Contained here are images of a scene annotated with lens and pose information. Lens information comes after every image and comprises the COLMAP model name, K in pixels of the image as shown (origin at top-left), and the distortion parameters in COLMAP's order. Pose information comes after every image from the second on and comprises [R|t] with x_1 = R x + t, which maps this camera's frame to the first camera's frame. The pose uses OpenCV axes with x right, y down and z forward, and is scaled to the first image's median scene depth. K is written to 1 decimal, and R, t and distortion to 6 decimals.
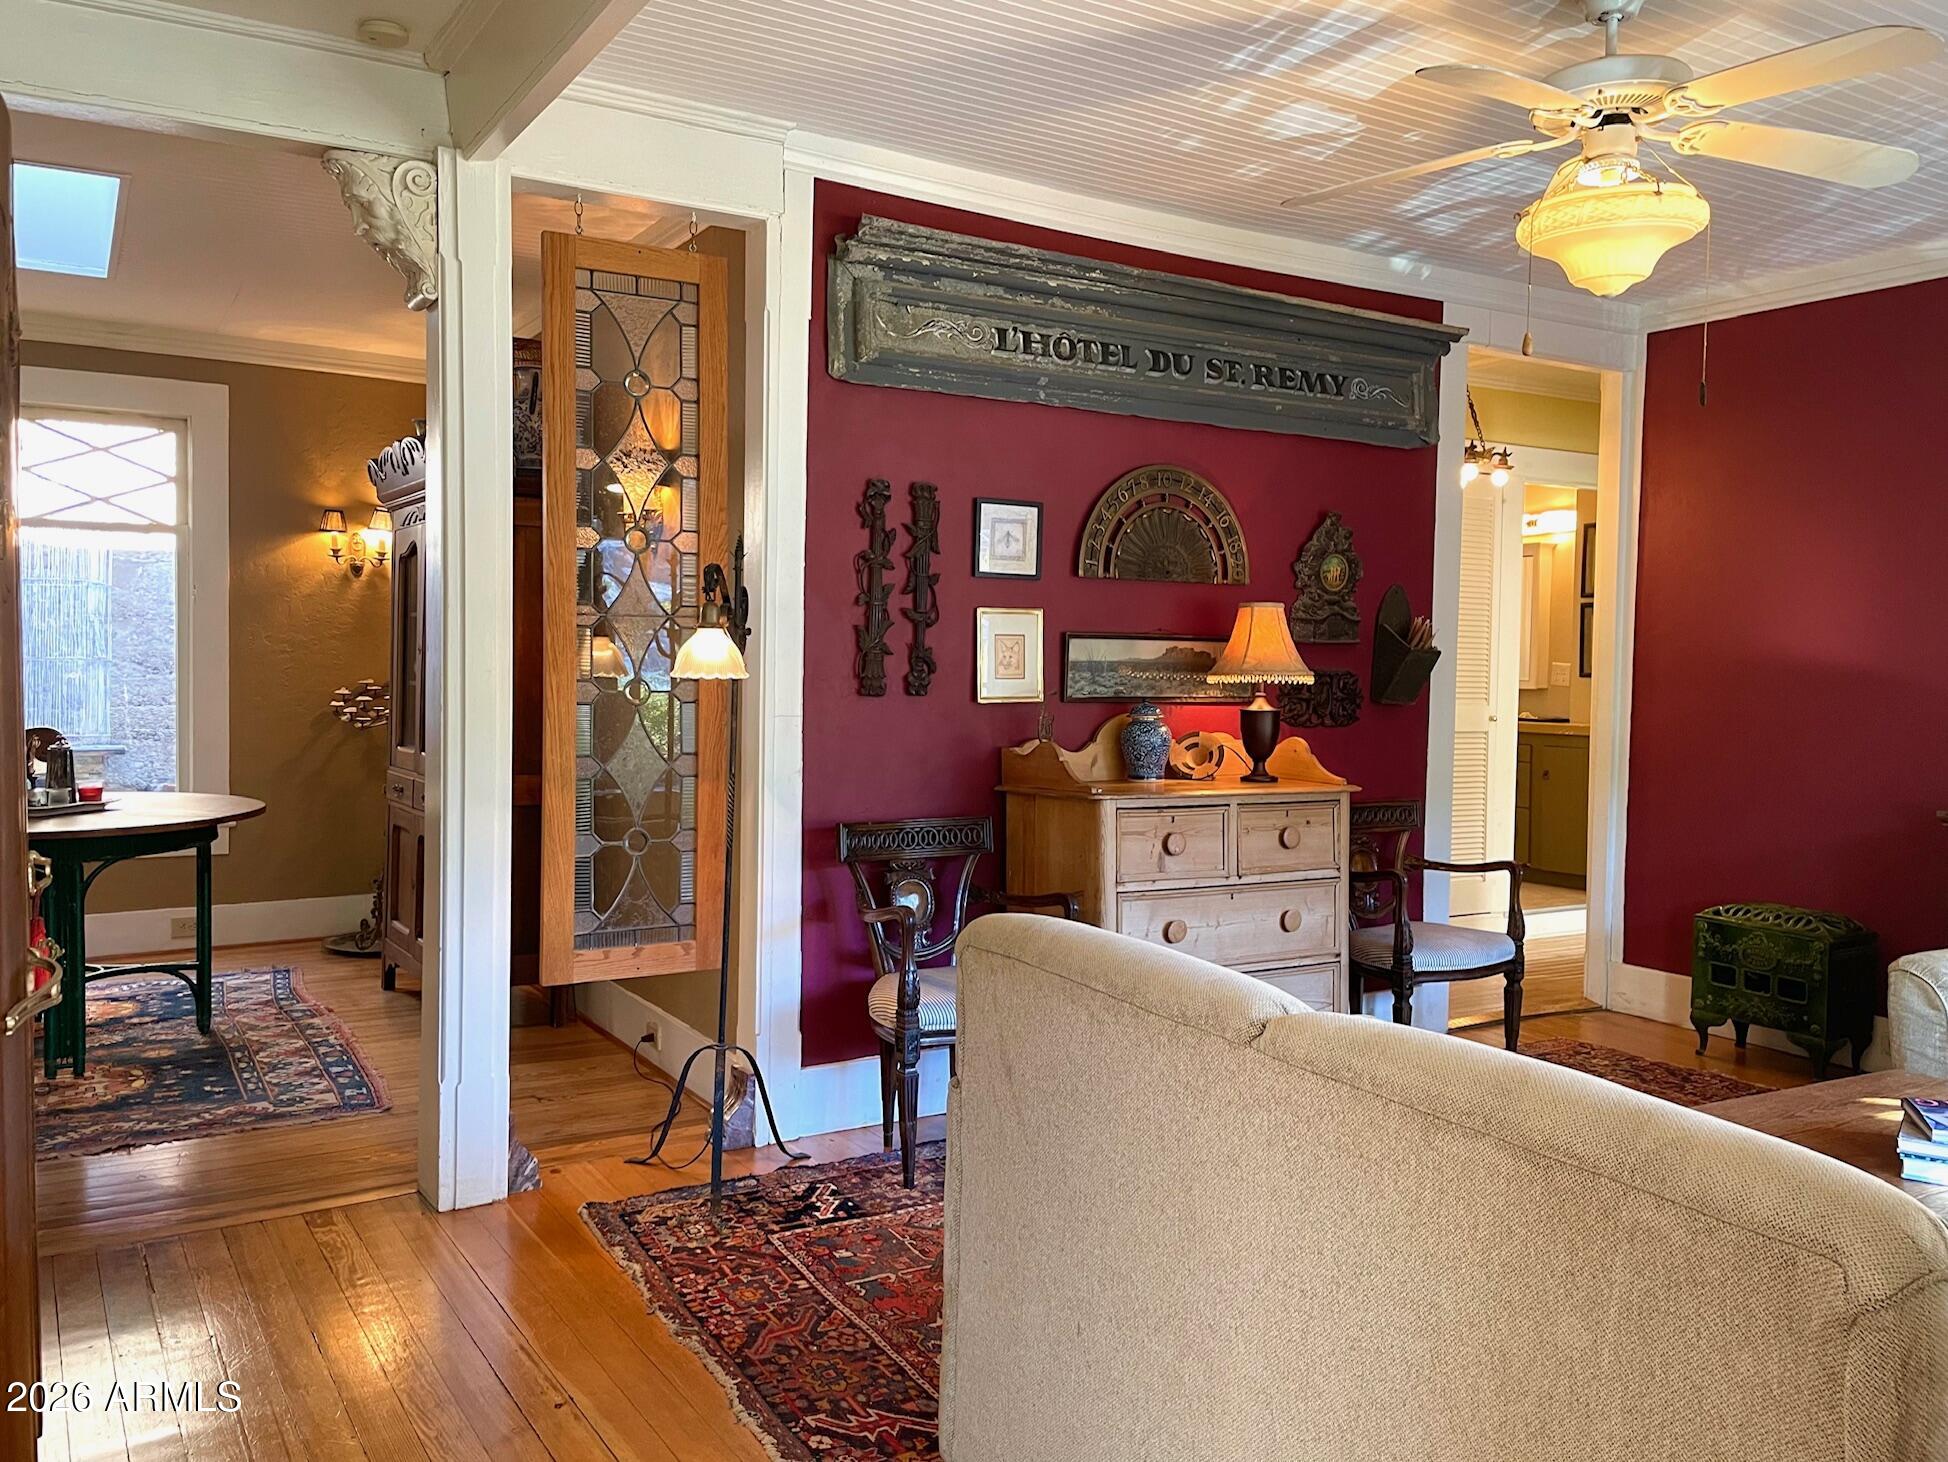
lens RADIAL K [[1547.7, 0, 975.7], [0, 1547.7, 719.7], [0, 0, 1]] dist [0.031884, 0.002531]
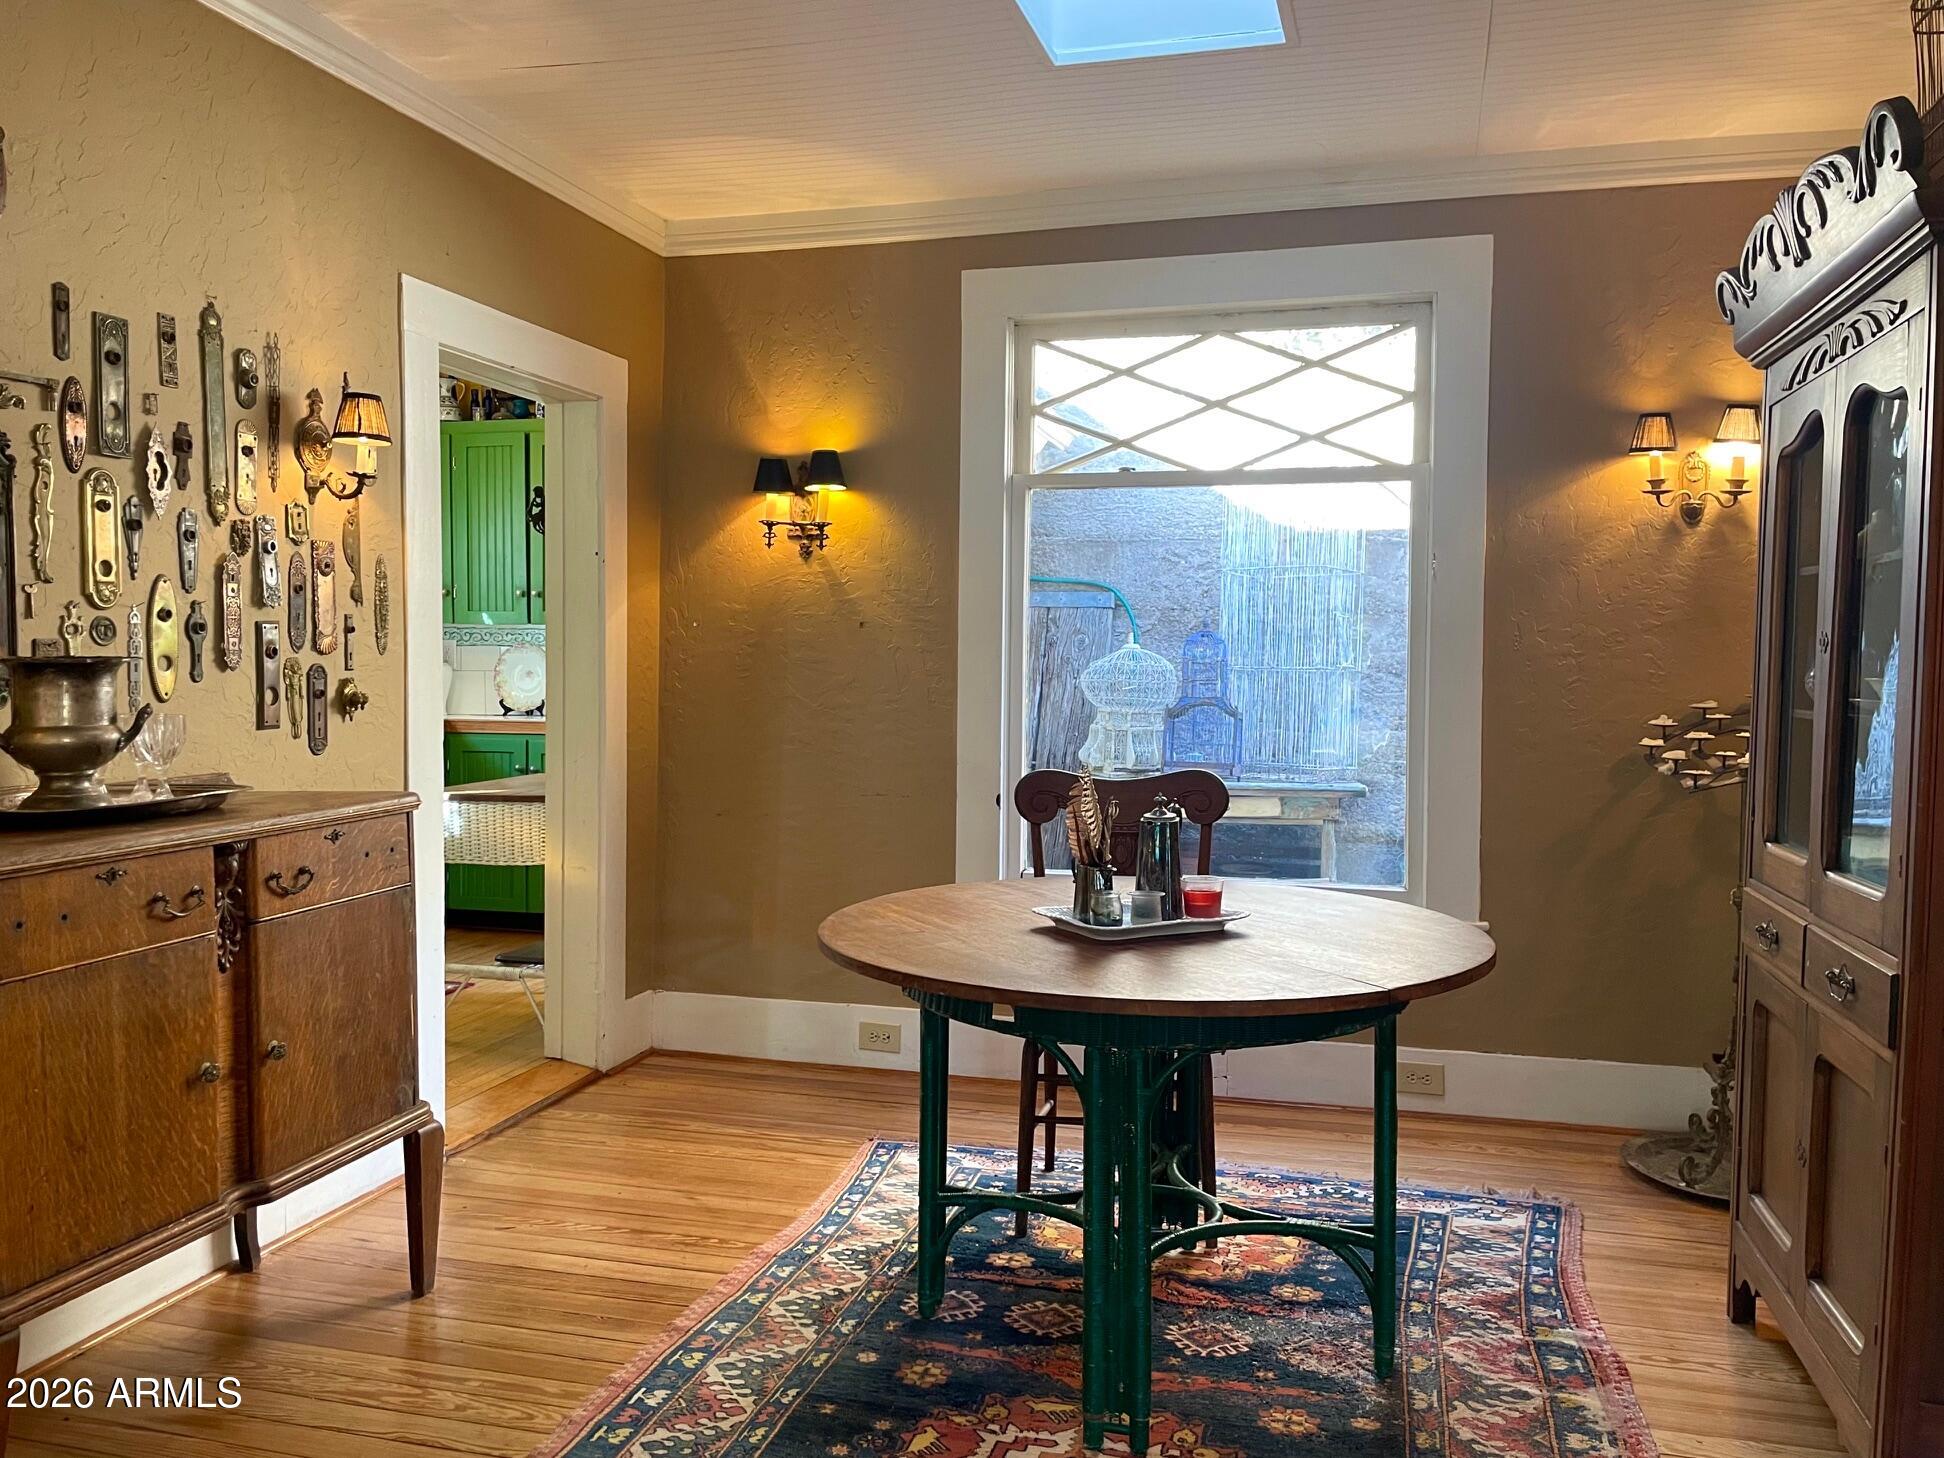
lens RADIAL K [[1544.5, 0, 974.4], [0, 1544.5, 722.4], [0, 0, 1]] dist [0.031884, 0.002531]
pose [[0.687462, 0.016843, -0.726025, -0.162060], [-0.015427, 0.999844, 0.008588, -0.019062], [0.726057, 0.005296, 0.687615, 0.414502]]
